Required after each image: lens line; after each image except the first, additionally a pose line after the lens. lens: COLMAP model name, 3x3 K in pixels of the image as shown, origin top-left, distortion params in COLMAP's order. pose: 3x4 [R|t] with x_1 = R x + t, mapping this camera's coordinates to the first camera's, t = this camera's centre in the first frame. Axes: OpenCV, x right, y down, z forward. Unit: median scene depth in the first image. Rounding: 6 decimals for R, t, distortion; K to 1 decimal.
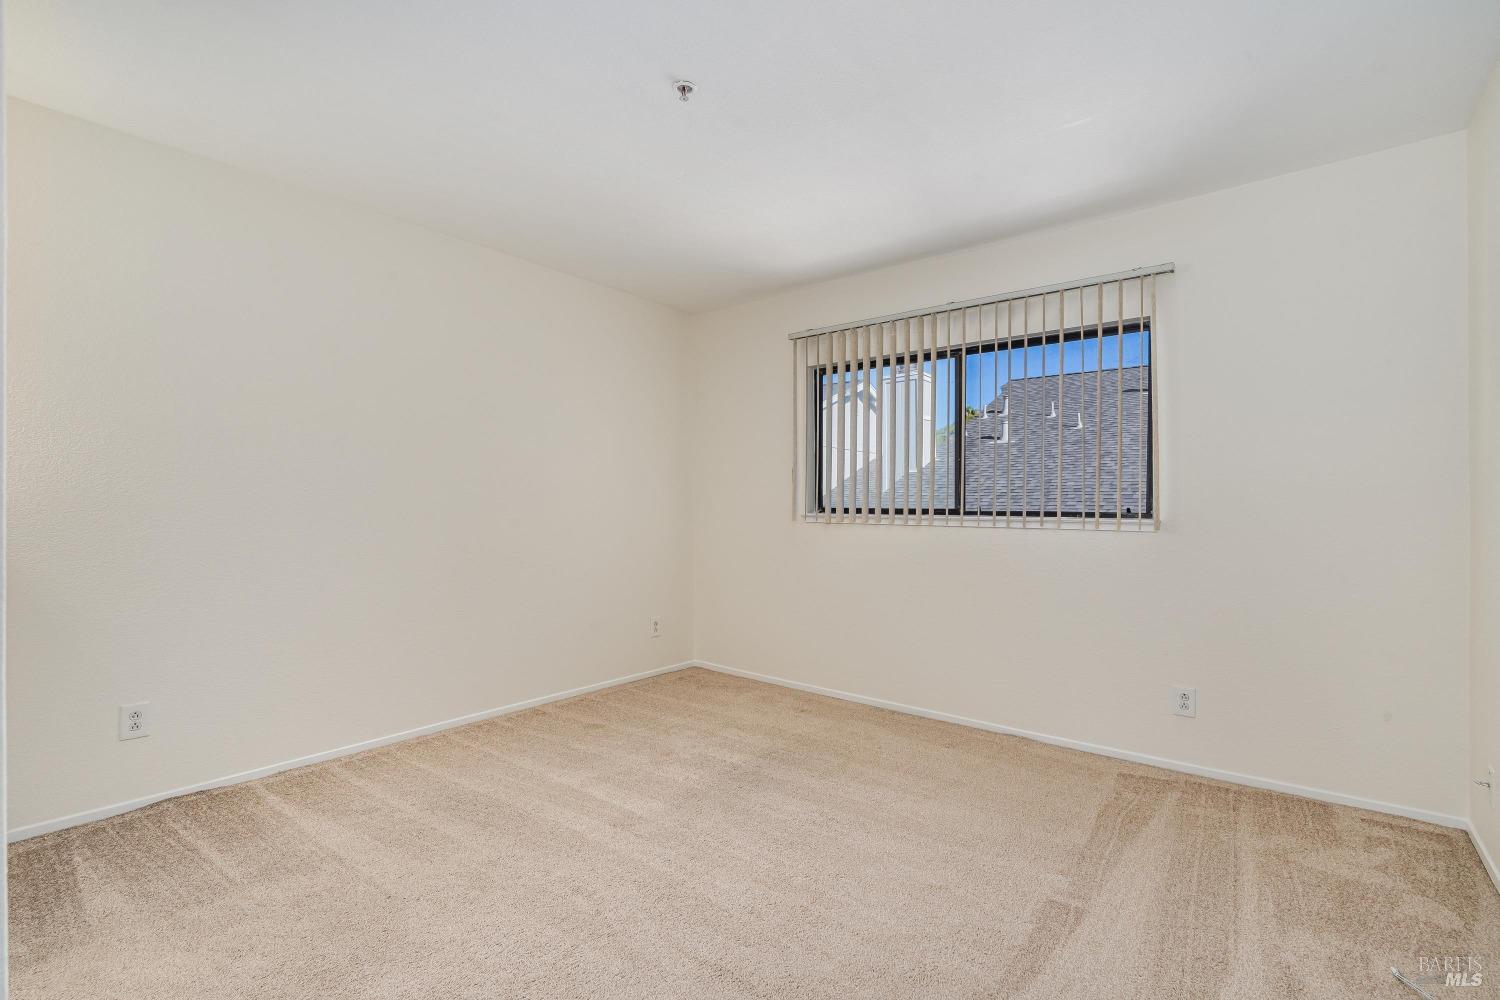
lens RADIAL K [[702.6, 0, 750.0], [0, 702.6, 500.0], [0, 0, 1]] dist [-0.000347, 0.000199]
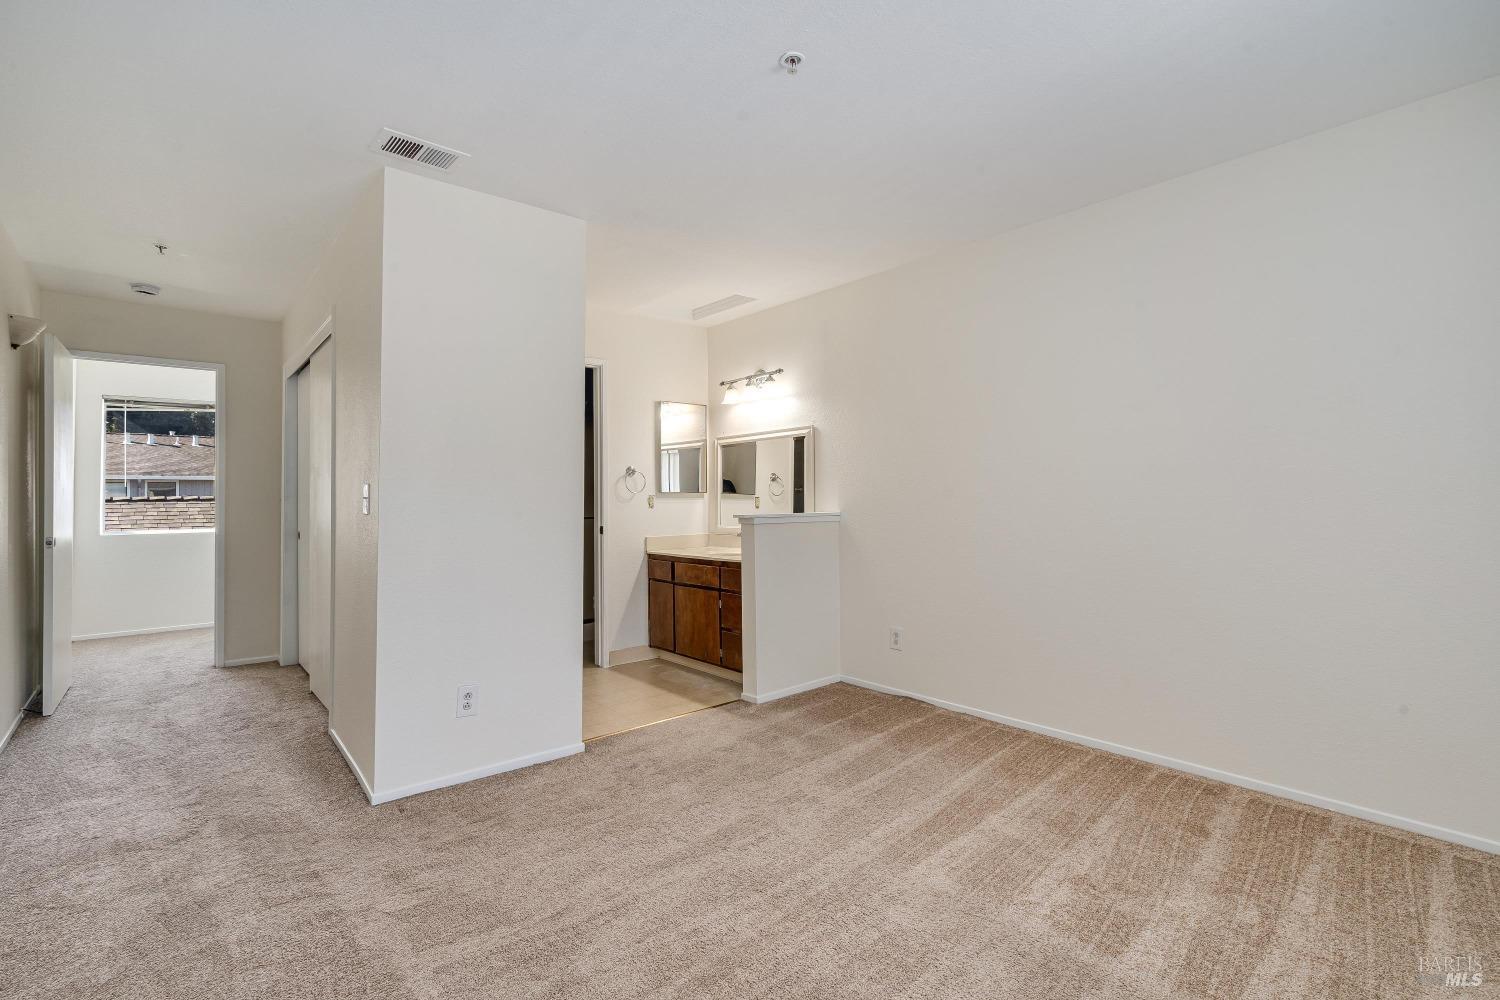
lens RADIAL K [[702.6, 0, 750.0], [0, 702.6, 500.0], [0, 0, 1]] dist [-0.000347, 0.000199]
pose [[-0.192018, -0.004999, -0.981379, 0.604560], [0.001408, 0.999985, -0.005369, 0.016893], [0.981390, -0.002413, -0.192008, 0.846122]]
